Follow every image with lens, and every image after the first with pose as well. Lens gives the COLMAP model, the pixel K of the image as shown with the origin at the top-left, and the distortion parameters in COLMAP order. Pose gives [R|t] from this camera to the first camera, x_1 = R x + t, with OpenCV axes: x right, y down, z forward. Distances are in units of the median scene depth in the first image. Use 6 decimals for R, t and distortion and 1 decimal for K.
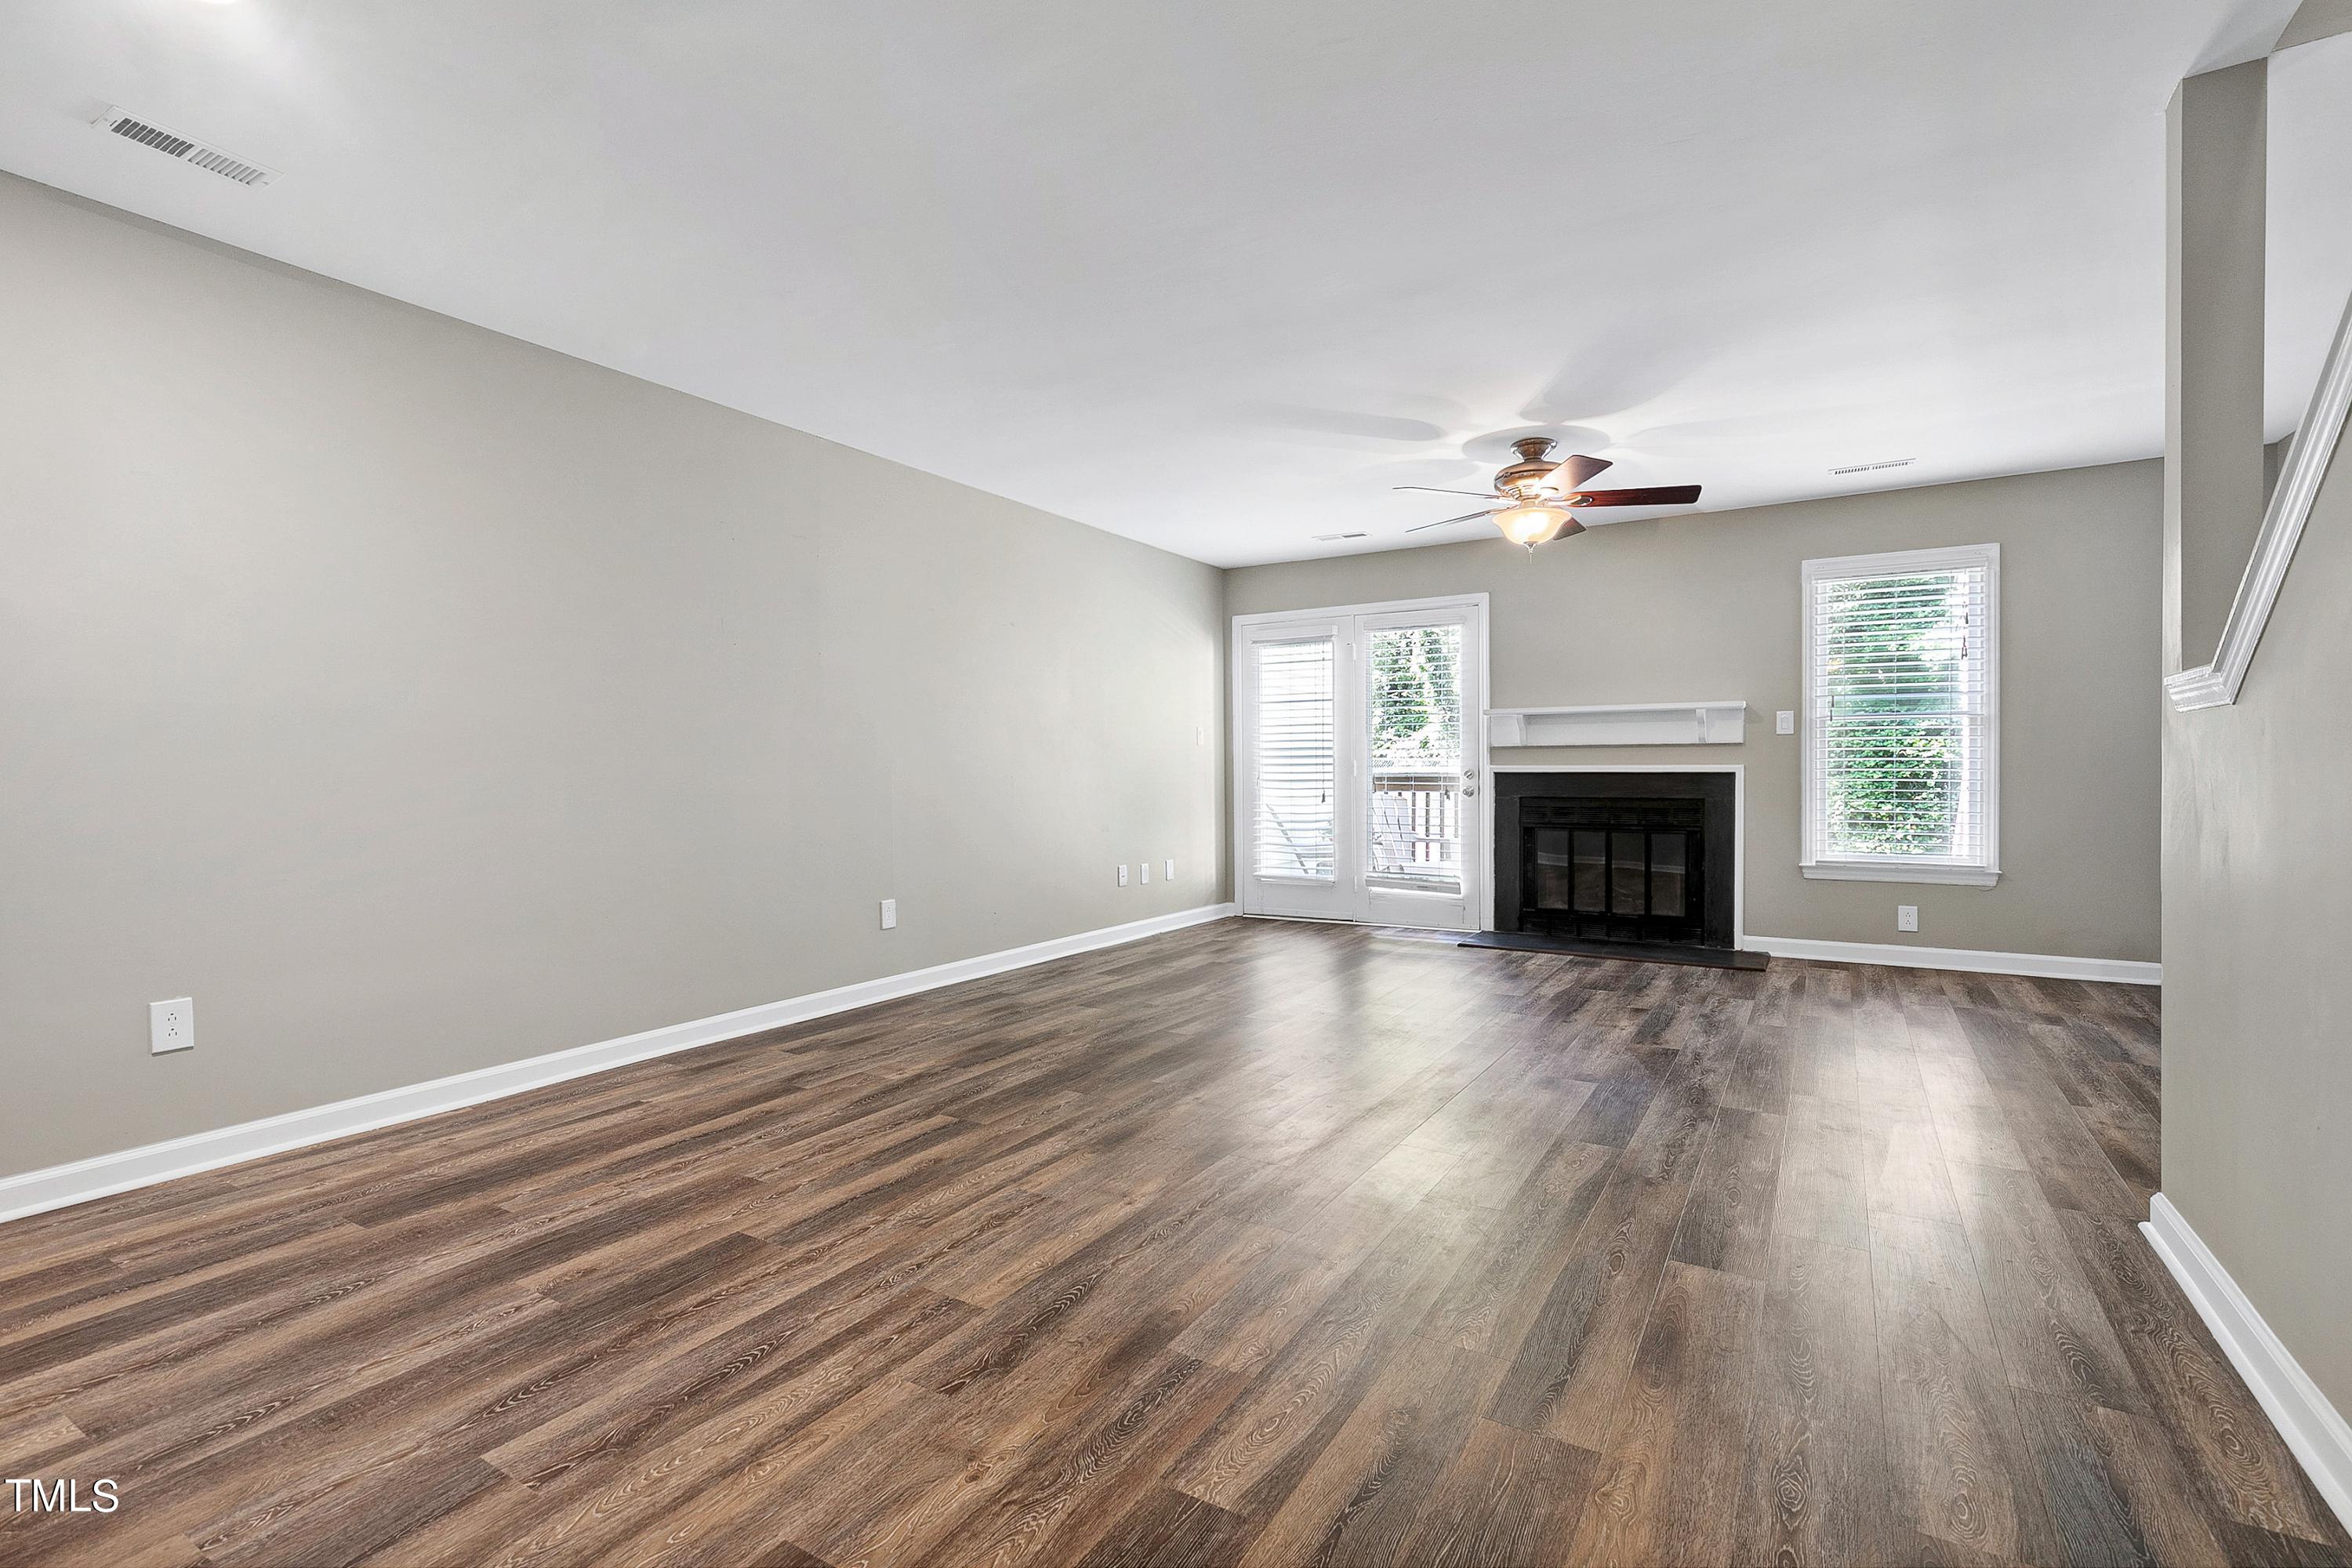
lens RADIAL K [[1059.9, 0, 1176.0], [0, 1059.9, 784.0], [0, 0, 1]] dist [-0.002109, 0.000376]
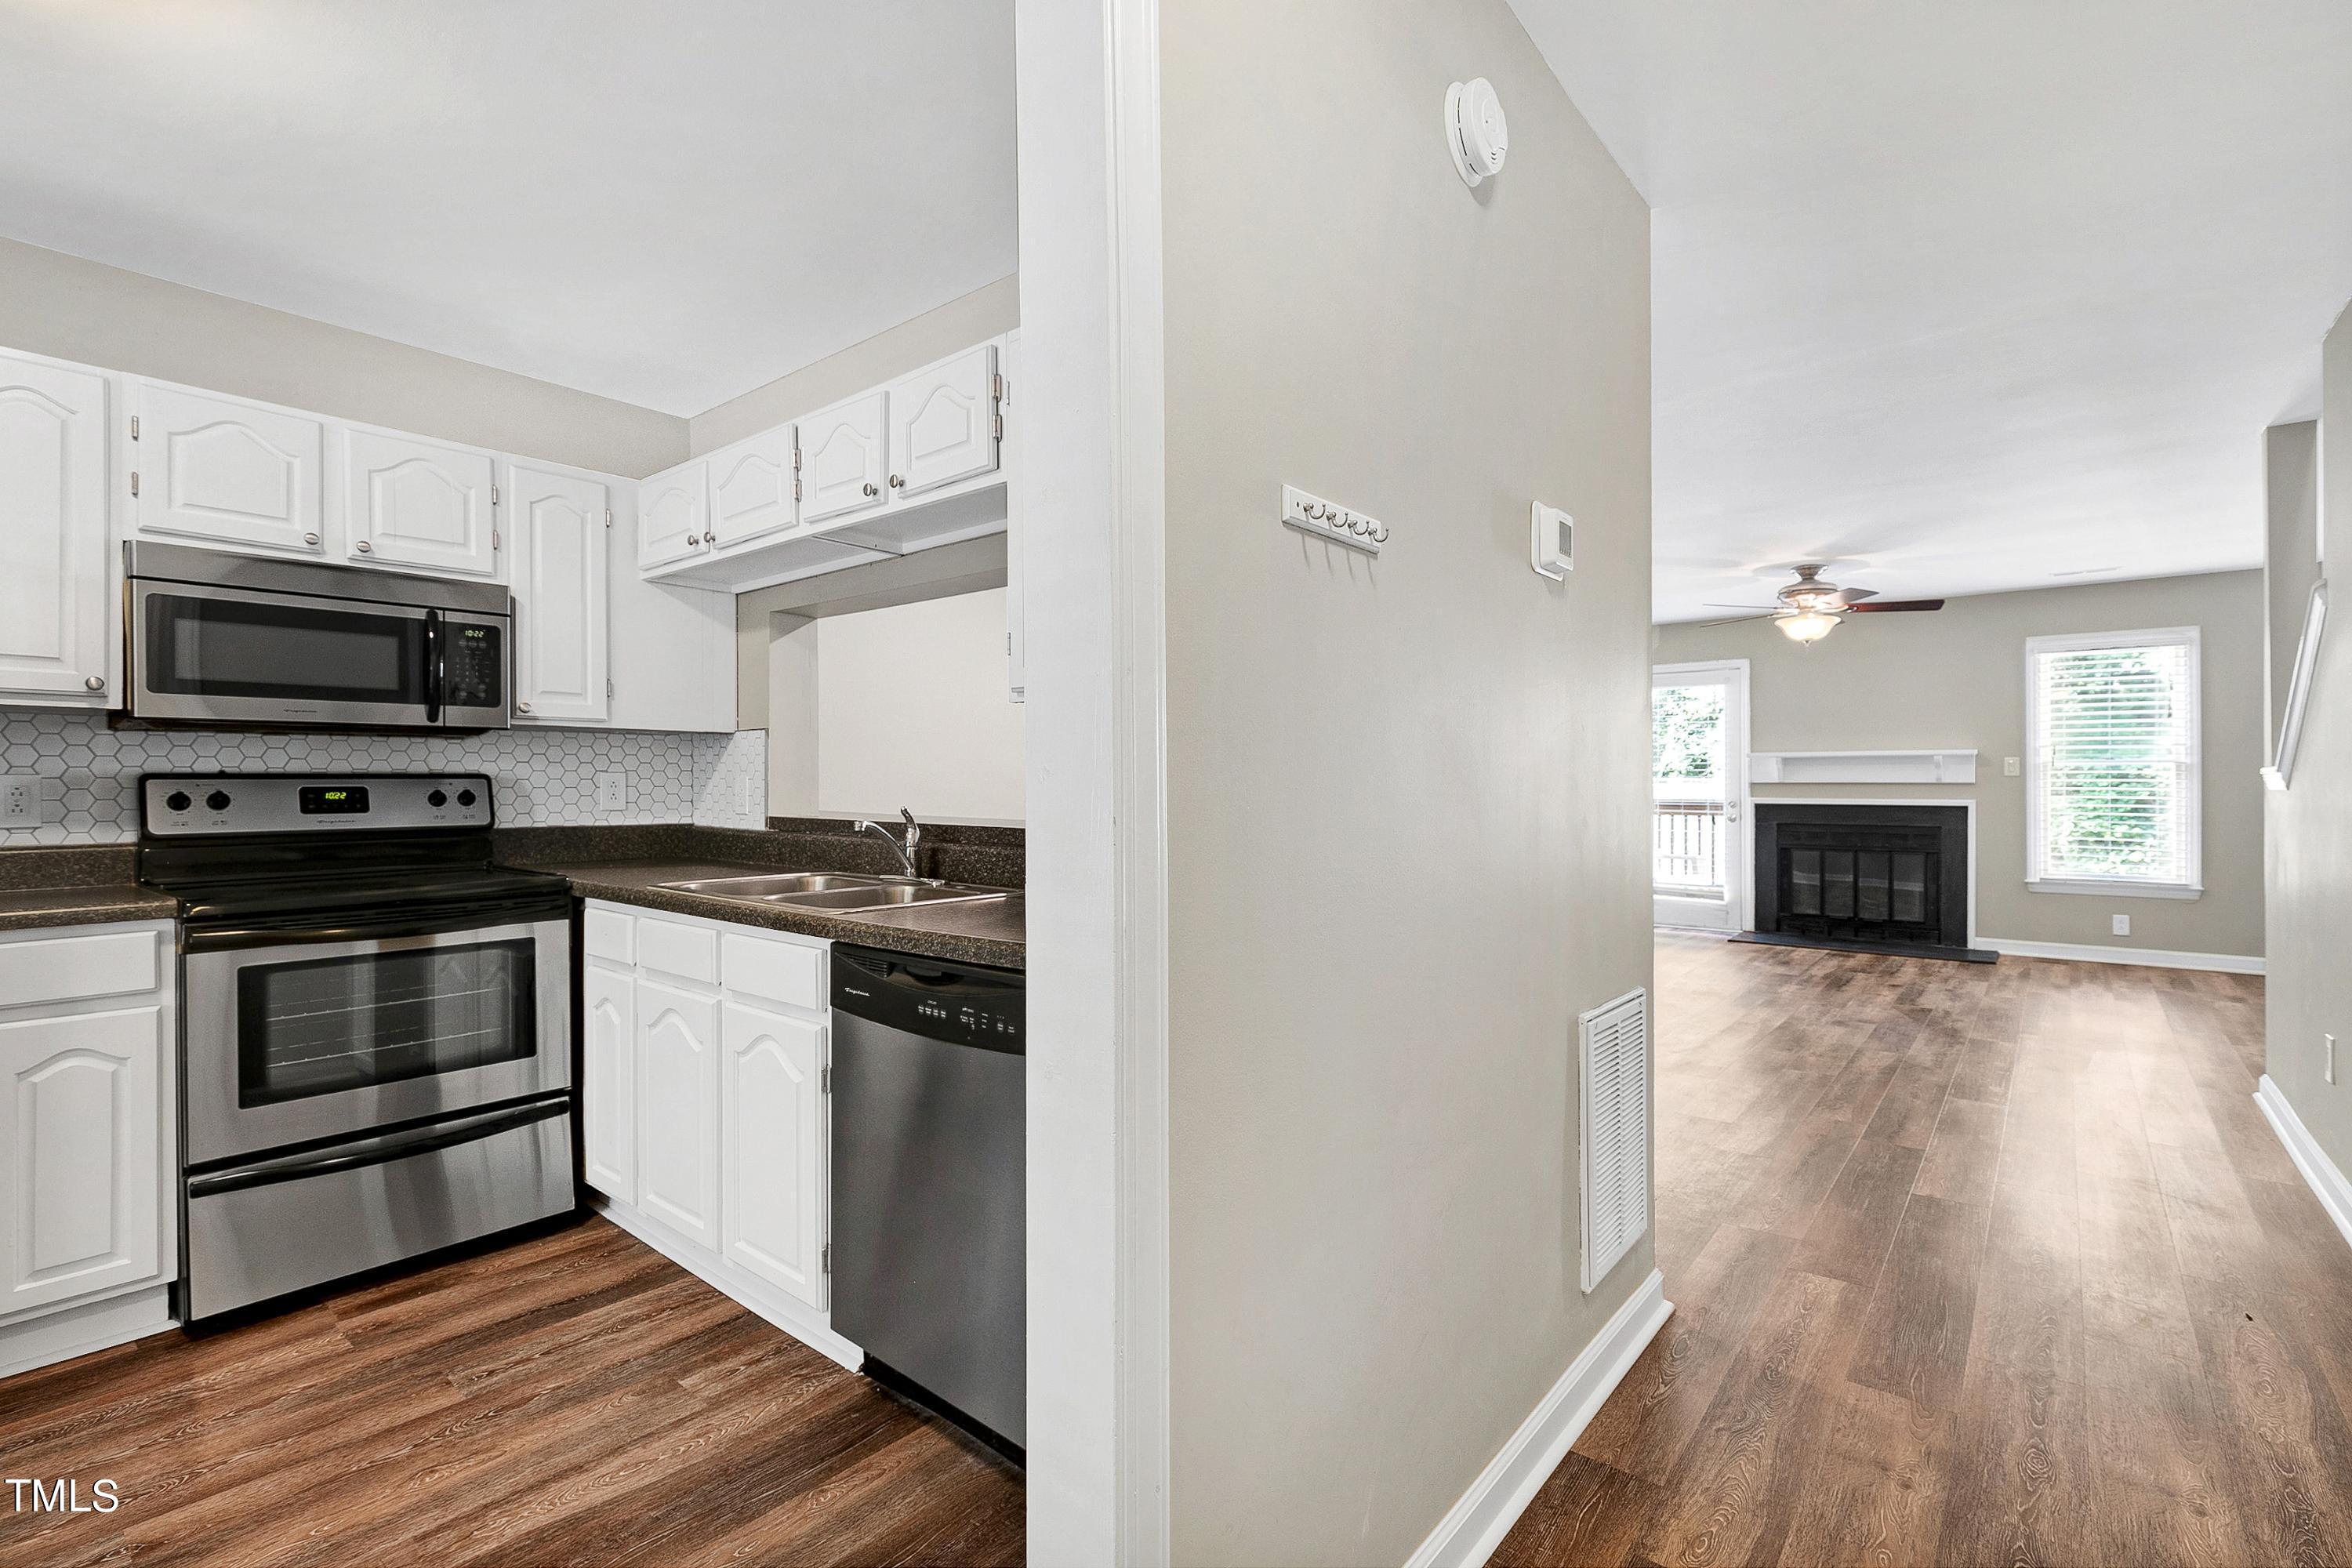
lens RADIAL K [[1059.9, 0, 1176.0], [0, 1059.9, 784.0], [0, 0, 1]] dist [-0.002109, 0.000376]
pose [[0.989844, 0.002548, -0.142134, -0.232738], [-0.004112, 0.999934, -0.010716, -0.021264], [0.142097, 0.011192, 0.989789, -0.391392]]
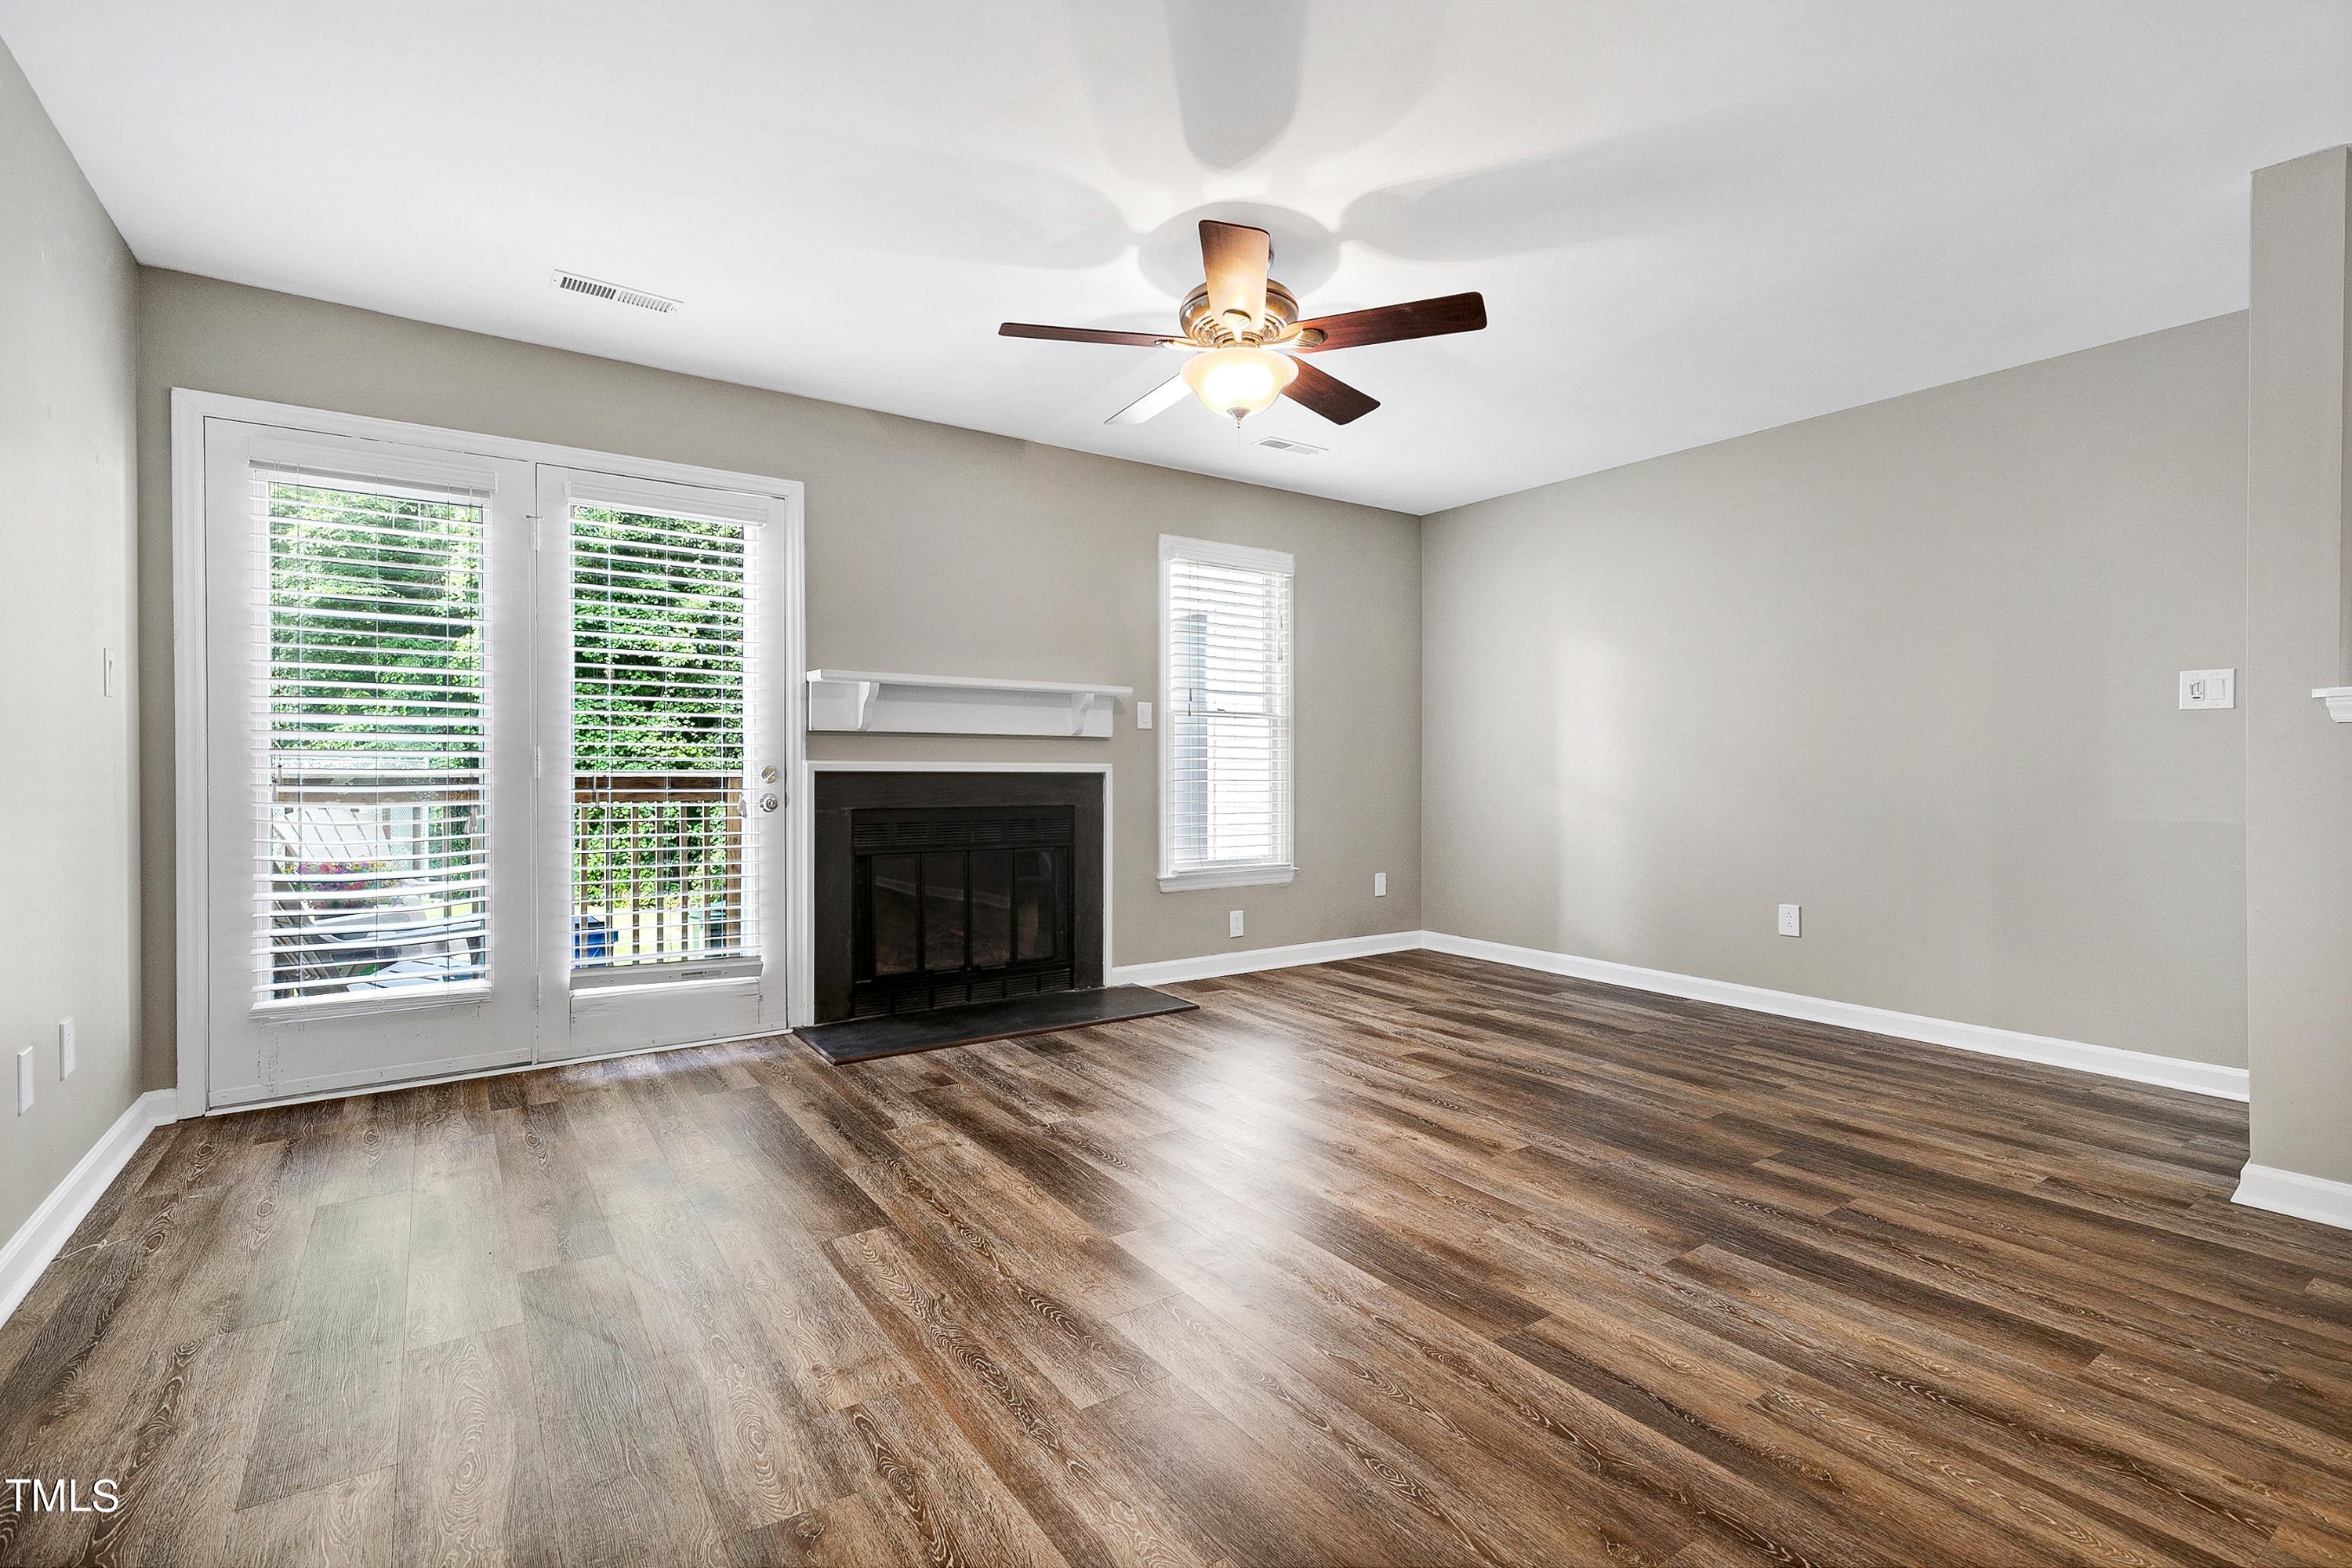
lens RADIAL K [[1059.9, 0, 1176.0], [0, 1059.9, 784.0], [0, 0, 1]] dist [-0.002109, 0.000376]
pose [[0.410372, -0.009903, 0.911864, -0.217517], [0.005015, 0.999950, 0.008602, -0.009713], [-0.911904, 0.001043, 0.410401, 0.649517]]
